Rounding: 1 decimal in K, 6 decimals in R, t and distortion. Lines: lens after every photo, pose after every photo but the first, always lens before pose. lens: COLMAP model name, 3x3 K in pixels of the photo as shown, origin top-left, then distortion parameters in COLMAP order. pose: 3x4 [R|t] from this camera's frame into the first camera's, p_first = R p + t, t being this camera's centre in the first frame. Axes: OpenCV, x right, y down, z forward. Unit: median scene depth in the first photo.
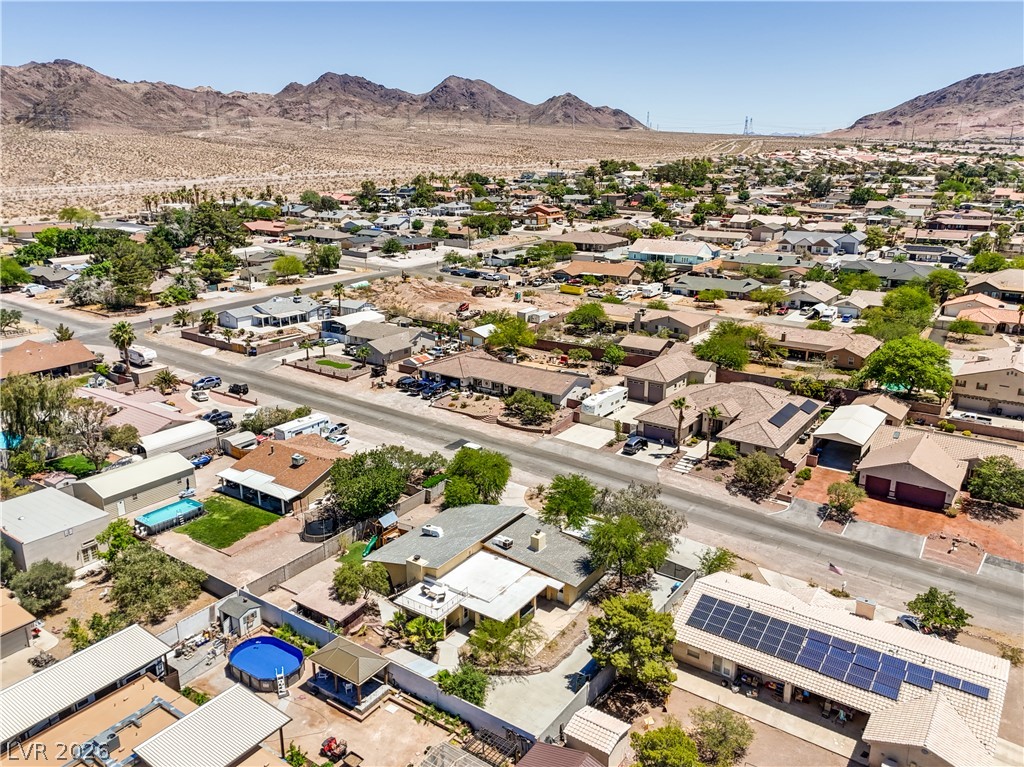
lens RADIAL K [[750.2, 0, 512.0], [0, 750.2, 383.5], [0, 0, 1]] dist [0.084465, -0.080493]
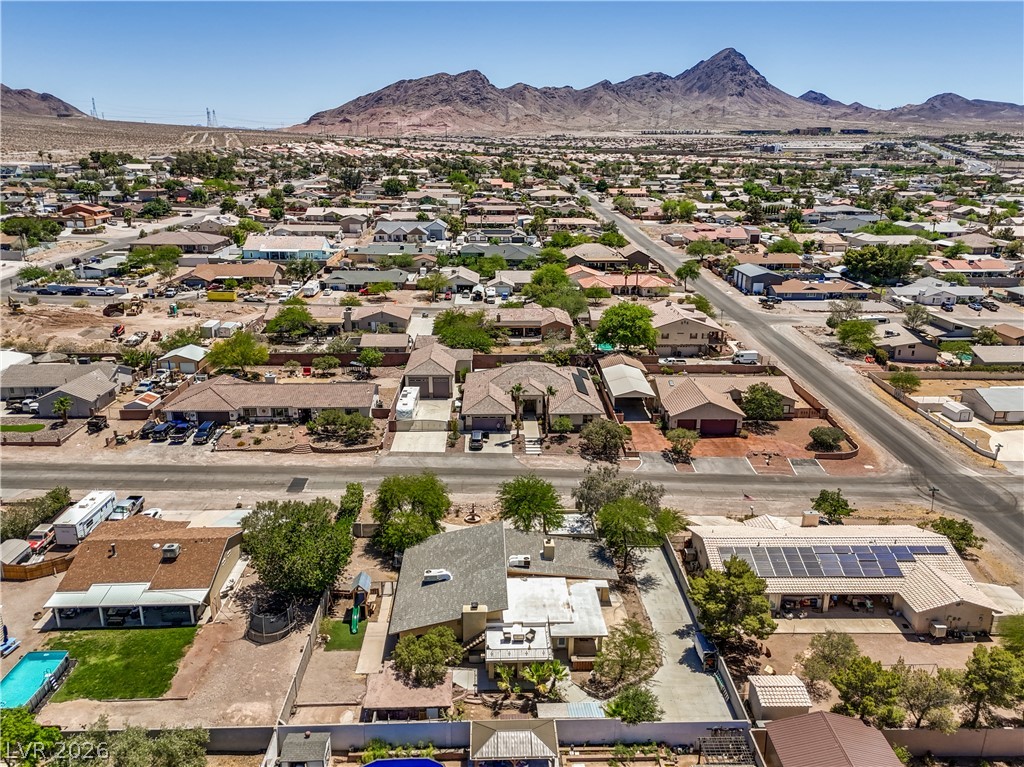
lens RADIAL K [[750.2, 0, 512.0], [0, 750.2, 383.5], [0, 0, 1]] dist [0.084465, -0.080493]
pose [[0.812650, -0.172817, 0.556537, -0.293679], [0.168252, 0.983925, 0.059850, -0.036960], [-0.557934, 0.045001, 0.828664, 0.131610]]
